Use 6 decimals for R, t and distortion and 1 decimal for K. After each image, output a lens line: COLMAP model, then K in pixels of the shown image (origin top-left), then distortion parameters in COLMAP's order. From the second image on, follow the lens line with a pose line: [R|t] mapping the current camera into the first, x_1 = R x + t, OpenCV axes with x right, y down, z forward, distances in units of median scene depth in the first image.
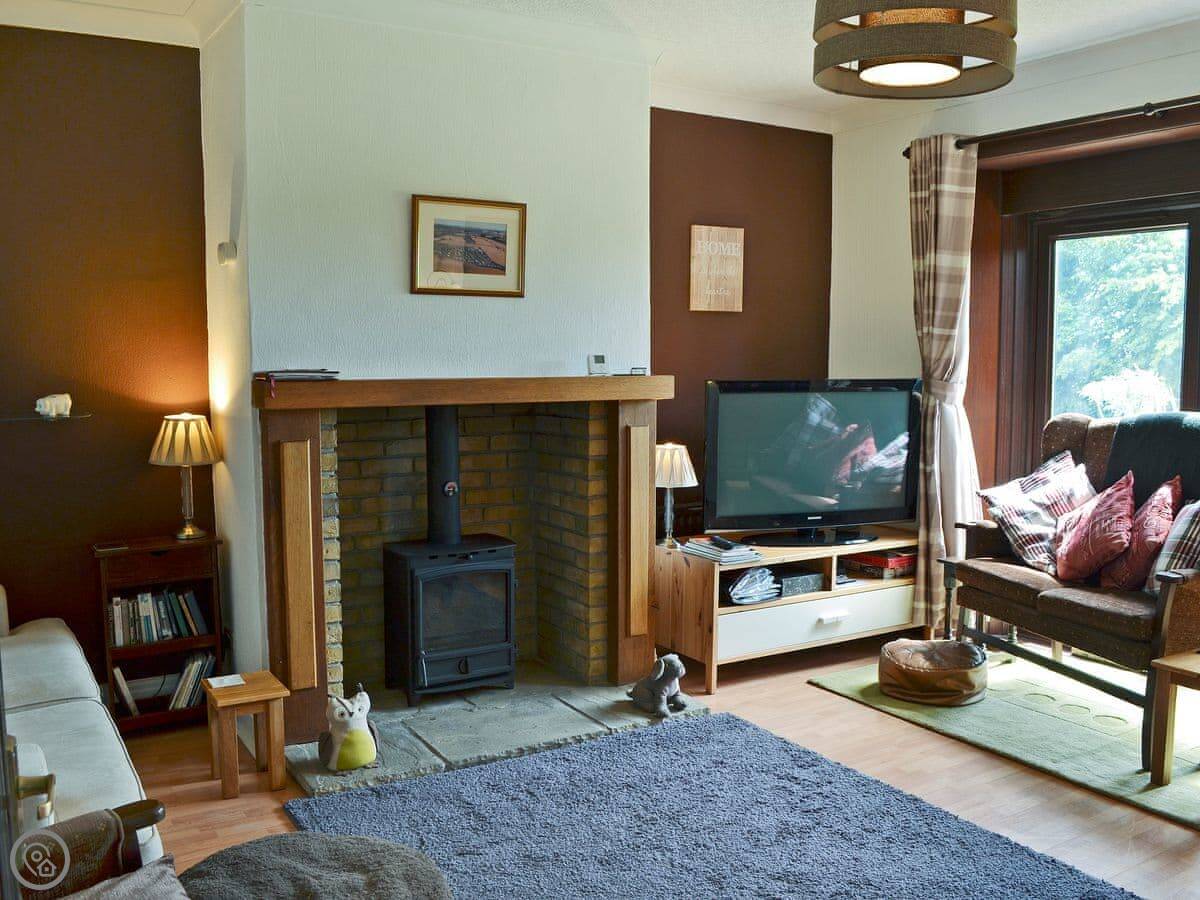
lens RADIAL K [[1035.7, 0, 600.0], [0, 1035.7, 450.0], [0, 0, 1]] dist [-0.073154, -0.000541]
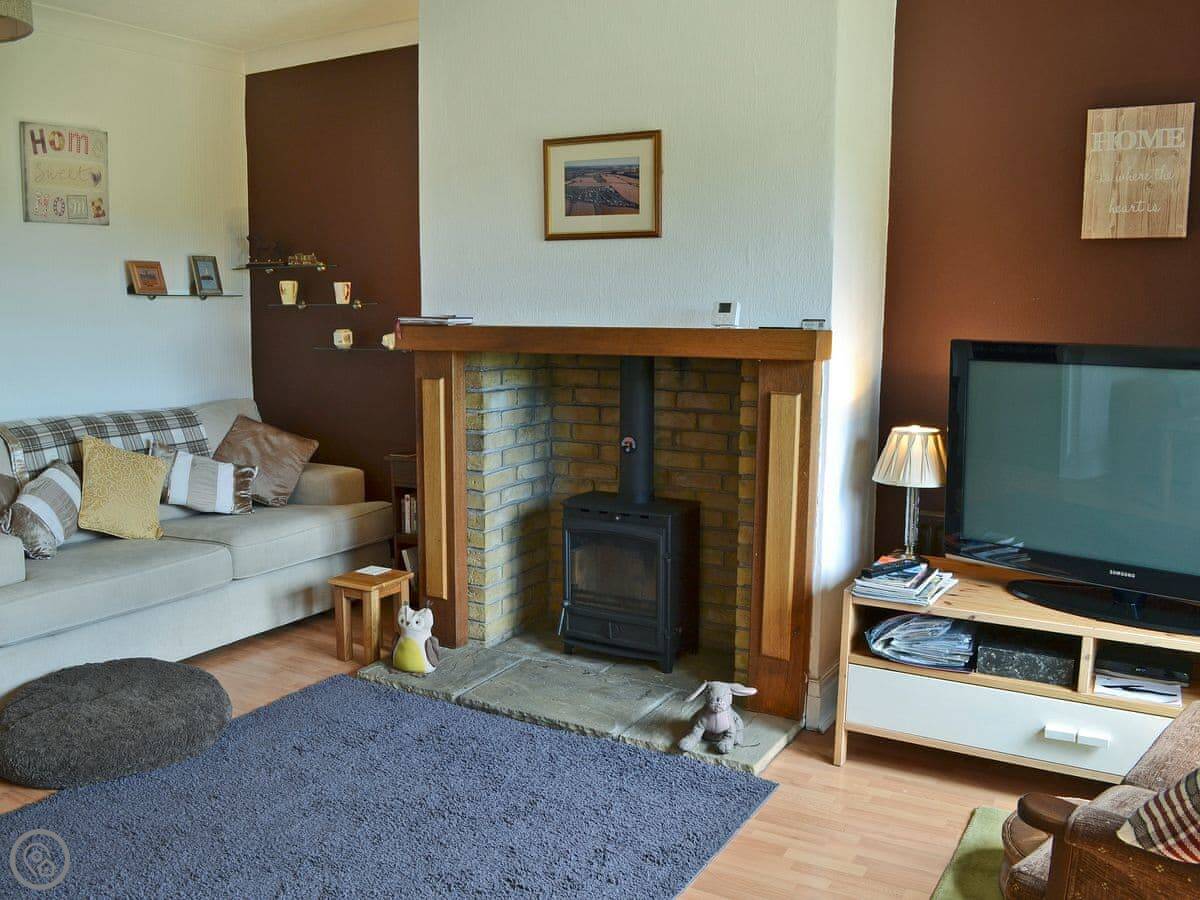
lens RADIAL K [[1067.9, 0, 600.0], [0, 1067.9, 450.0], [0, 0, 1]] dist [-0.086906, 0.001958]
pose [[0.473043, 0.119008, -0.872965, 0.725403], [-0.080073, 0.992542, 0.091919, -0.047013], [0.877393, 0.026419, 0.479045, 0.530159]]
